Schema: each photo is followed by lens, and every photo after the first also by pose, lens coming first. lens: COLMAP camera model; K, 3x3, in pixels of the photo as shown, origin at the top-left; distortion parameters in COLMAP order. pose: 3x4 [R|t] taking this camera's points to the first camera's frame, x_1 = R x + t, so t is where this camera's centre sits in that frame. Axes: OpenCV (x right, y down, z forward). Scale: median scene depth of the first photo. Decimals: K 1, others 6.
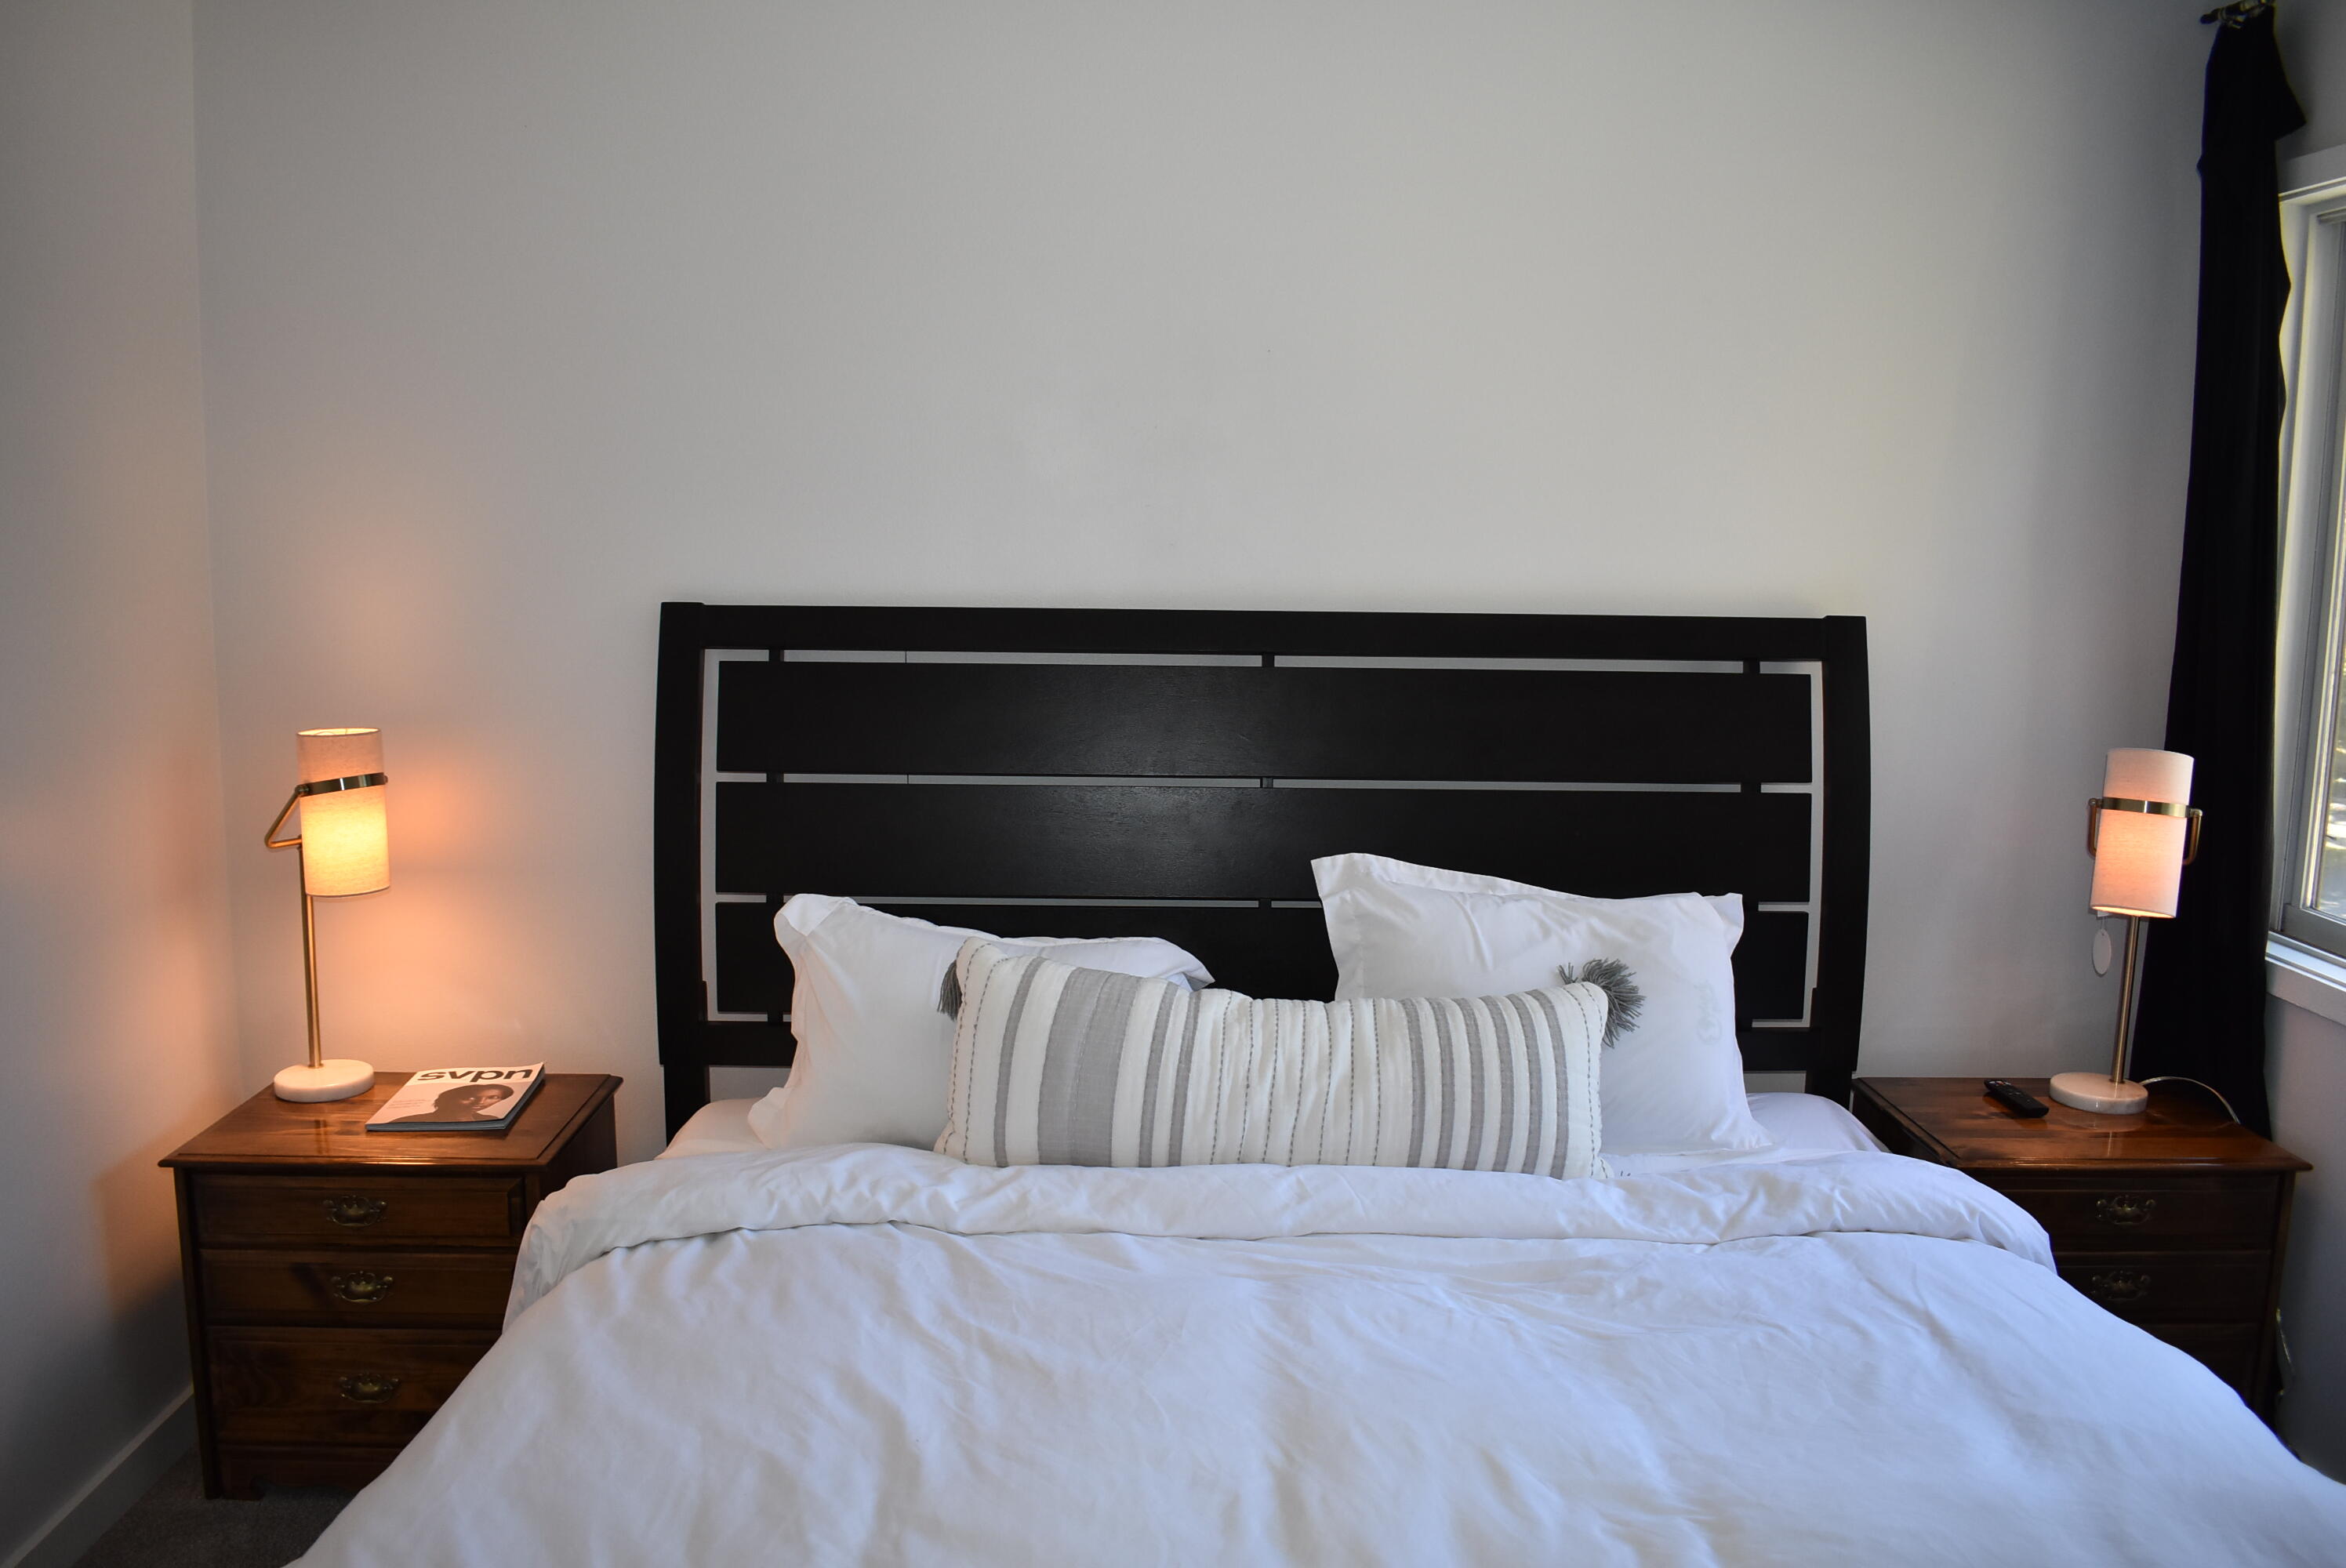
lens RADIAL K [[1898.9, 0, 1173.0], [0, 1898.9, 784.0], [0, 0, 1]] dist [-0.087360, 0.008168]
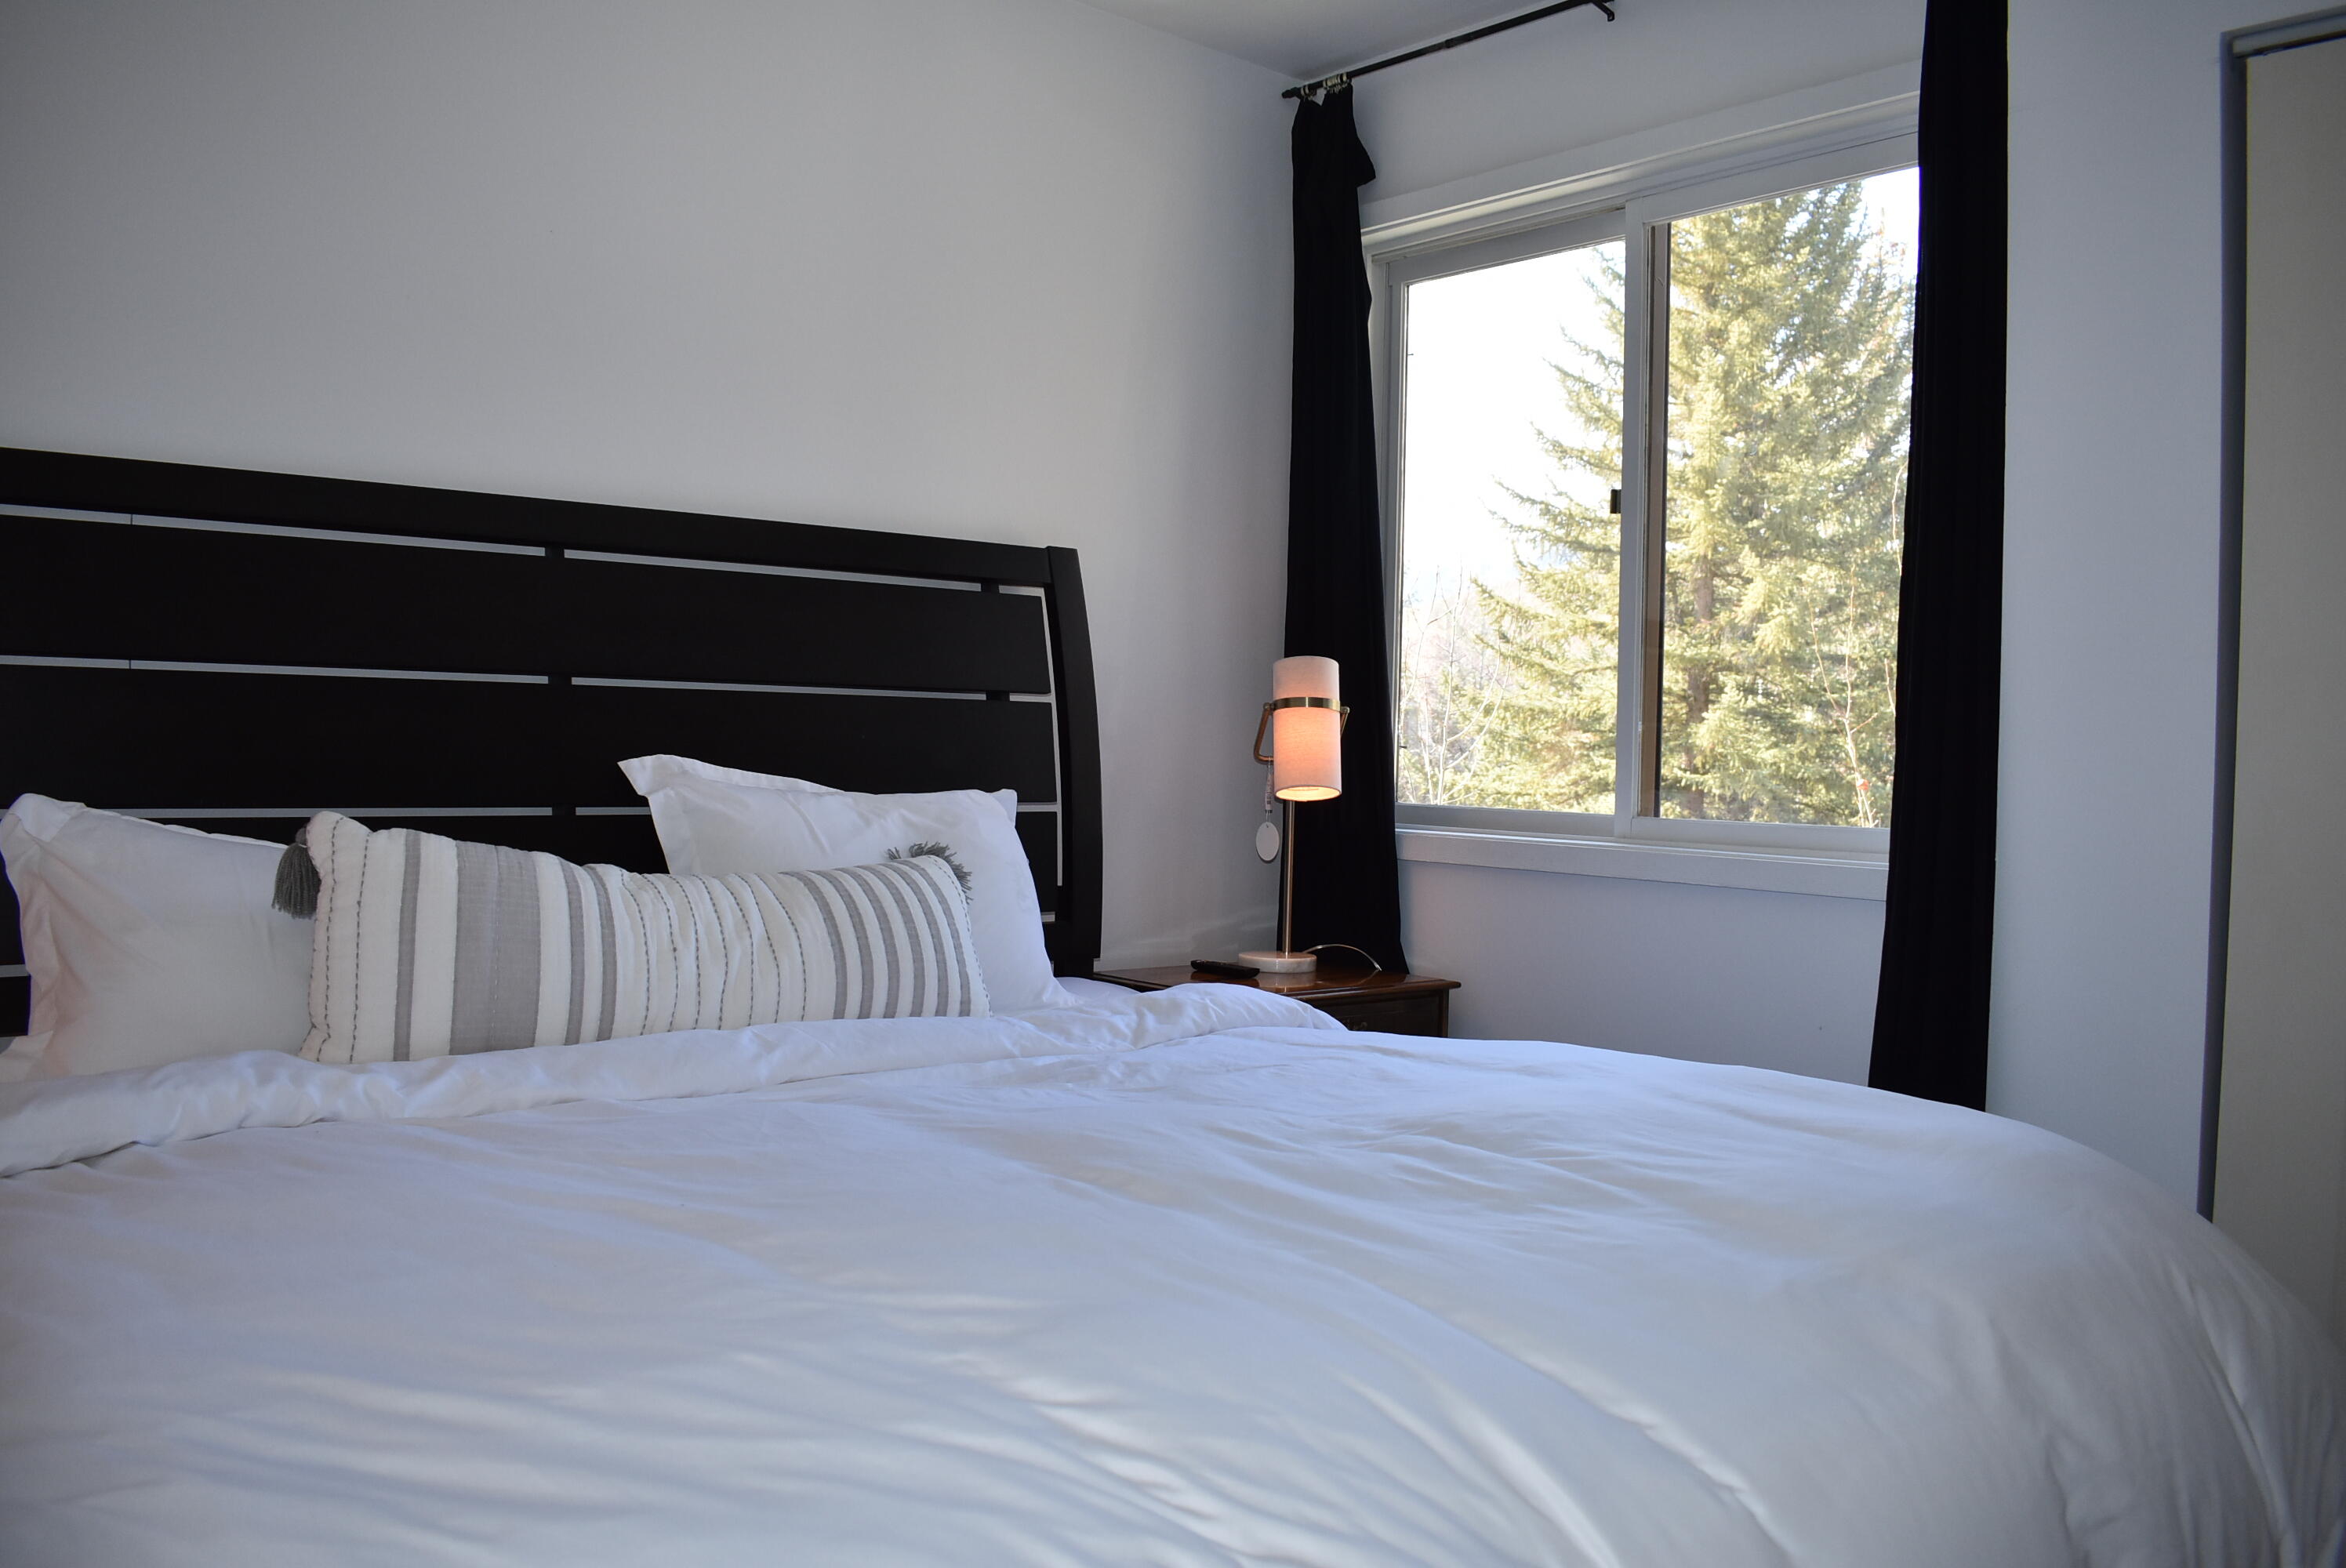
lens RADIAL K [[1898.9, 0, 1173.0], [0, 1898.9, 784.0], [0, 0, 1]] dist [-0.087360, 0.008168]
pose [[0.764631, -0.003554, 0.644458, -0.335726], [0.084817, 0.991842, -0.095163, 0.172054], [-0.638862, 0.127425, 0.758695, 0.127771]]
